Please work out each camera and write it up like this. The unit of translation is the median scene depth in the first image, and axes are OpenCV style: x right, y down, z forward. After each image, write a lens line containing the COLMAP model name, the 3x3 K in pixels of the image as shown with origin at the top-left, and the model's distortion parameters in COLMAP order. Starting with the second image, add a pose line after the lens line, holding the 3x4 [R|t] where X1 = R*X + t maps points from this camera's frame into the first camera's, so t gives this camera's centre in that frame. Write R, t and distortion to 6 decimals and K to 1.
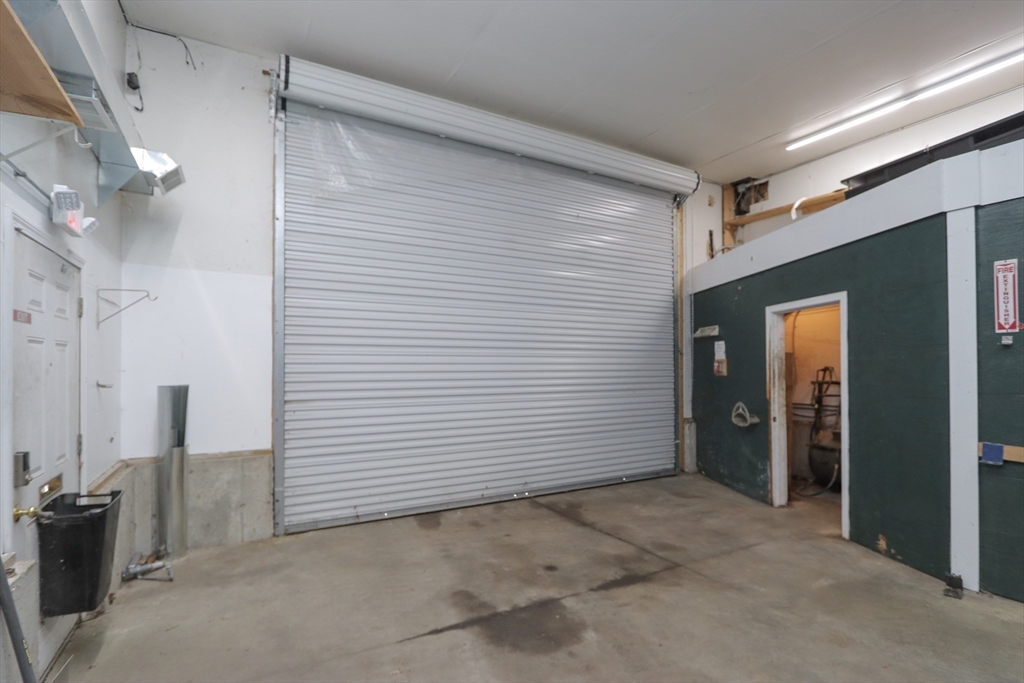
lens RADIAL K [[475.8, 0, 513.7], [0, 475.8, 358.0], [0, 0, 1]] dist [-0.016318, 0.000796]
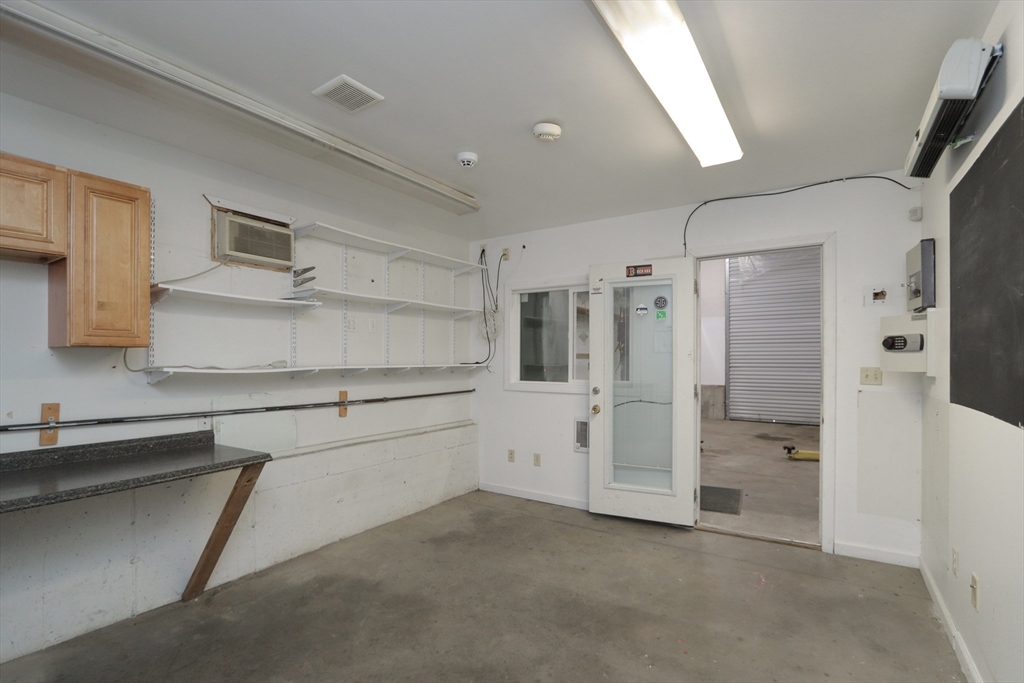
lens RADIAL K [[475.8, 0, 513.7], [0, 475.8, 358.0], [0, 0, 1]] dist [-0.016318, 0.000796]
pose [[0.444375, 0.000377, -0.895841, 1.375116], [0.012995, 0.999892, 0.006867, 0.014525], [0.895747, -0.014693, 0.444322, -1.241919]]
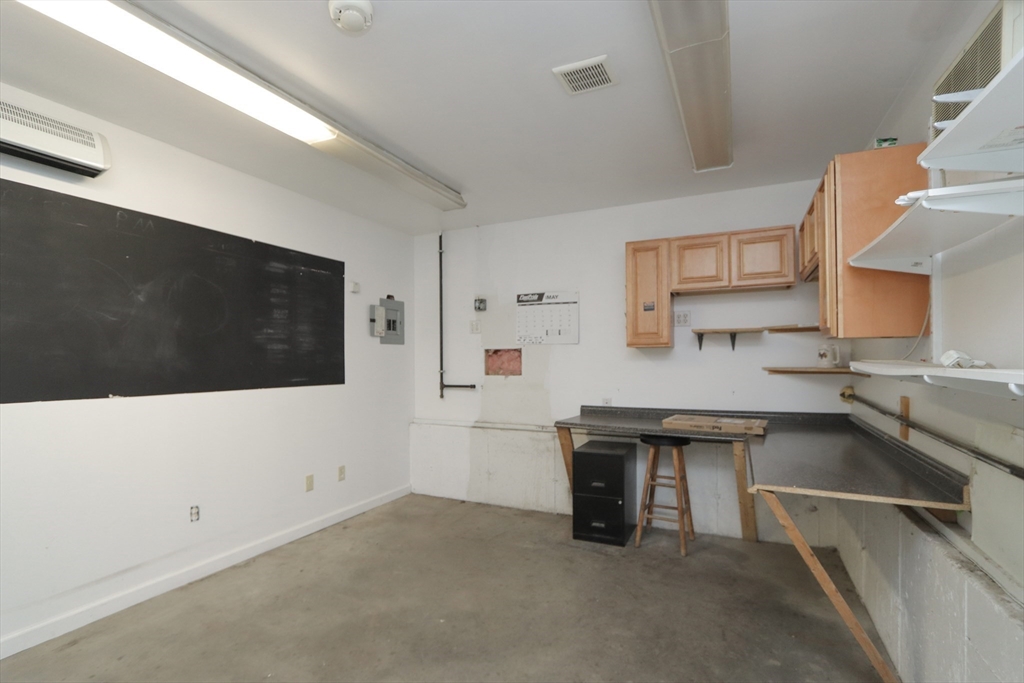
lens RADIAL K [[478.4, 0, 504.4], [0, 478.4, 353.2], [0, 0, 1]] dist [-0.015107, 0.000804]
pose [[-0.565484, 0.012683, 0.824662, 0.443459], [-0.004544, 0.999819, -0.018492, 0.027318], [-0.824747, -0.014205, -0.565324, -0.808867]]
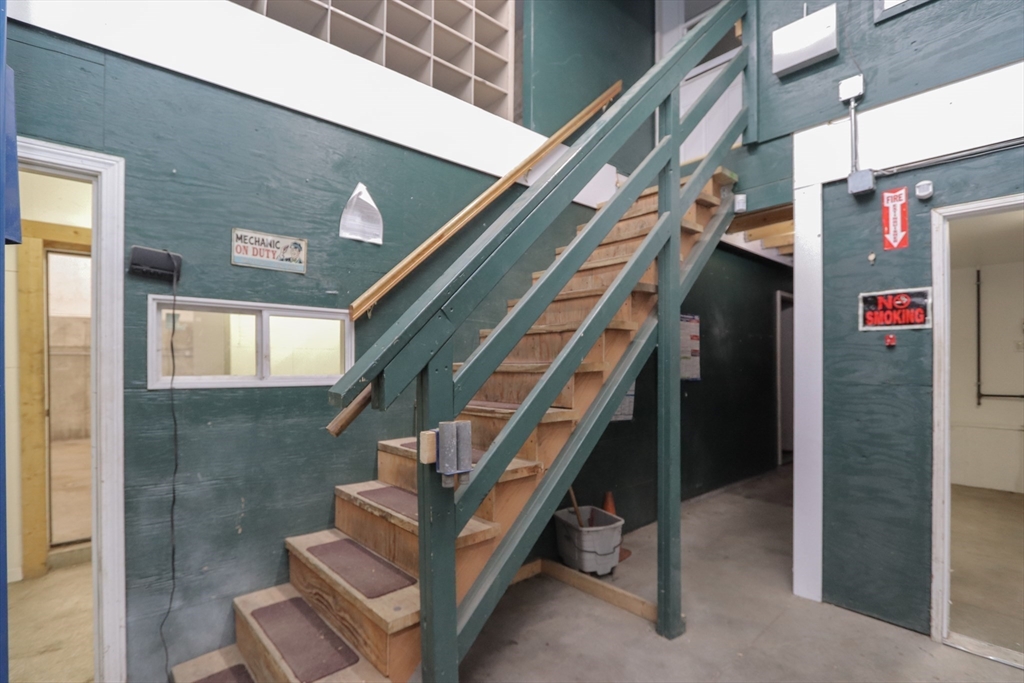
lens RADIAL K [[484.4, 0, 503.2], [0, 484.4, 368.0], [0, 0, 1]] dist [-0.017690, 0.000543]
pose [[-0.191374, -0.000938, 0.981517, 0.394017], [-0.014254, 0.999897, -0.001824, 0.028275], [-0.981414, -0.014340, -0.191368, 0.270695]]
